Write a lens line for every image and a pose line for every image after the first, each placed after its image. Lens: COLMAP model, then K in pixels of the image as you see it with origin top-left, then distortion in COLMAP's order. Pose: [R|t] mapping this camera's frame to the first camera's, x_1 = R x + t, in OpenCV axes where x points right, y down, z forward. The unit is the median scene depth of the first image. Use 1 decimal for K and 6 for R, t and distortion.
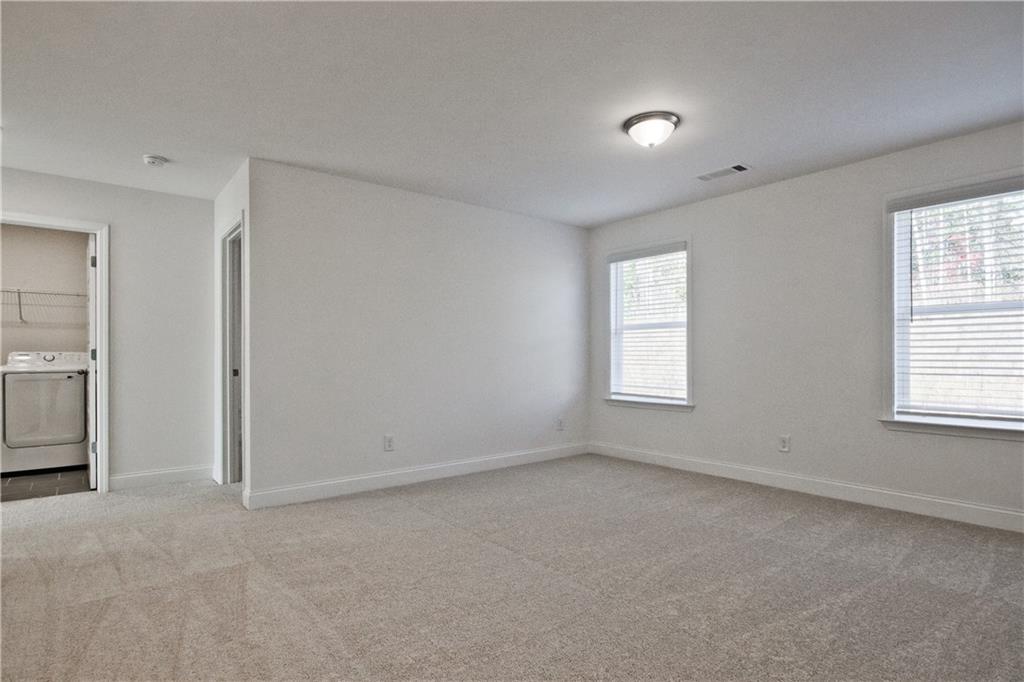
lens RADIAL K [[531.6, 0, 511.6], [0, 531.6, 354.6], [0, 0, 1]] dist [0.000393, 0.000183]
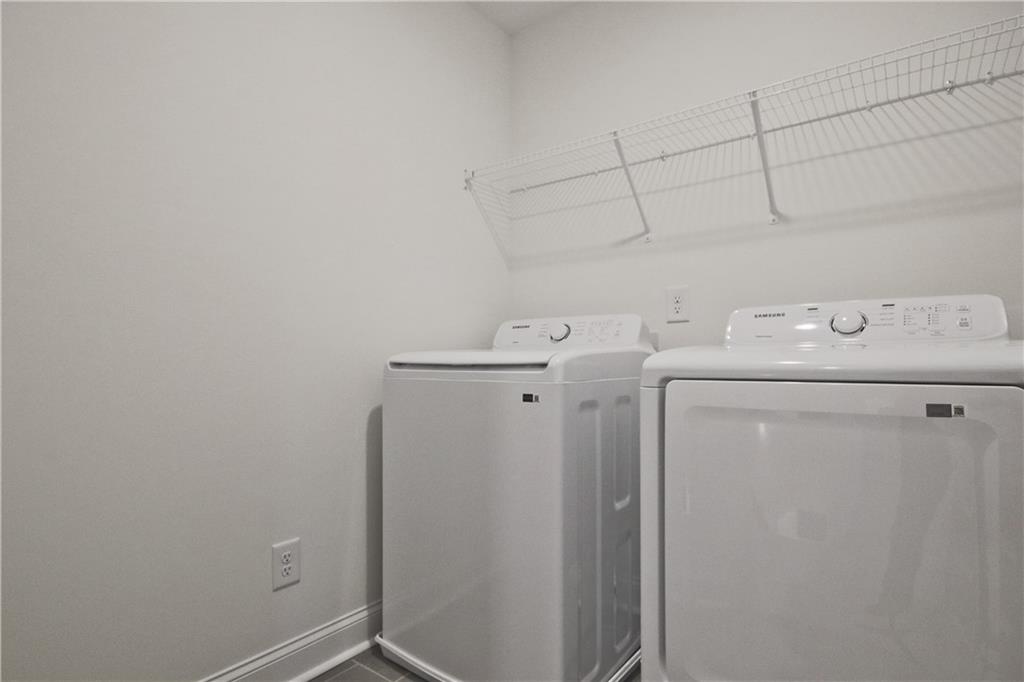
lens RADIAL K [[531.6, 0, 511.6], [0, 531.6, 354.6], [0, 0, 1]] dist [0.000393, 0.000183]
pose [[0.250932, -0.003621, -0.967998, -0.659945], [-0.002782, 0.999986, -0.004462, 0.023985], [0.968001, 0.003813, 0.250918, 0.776386]]
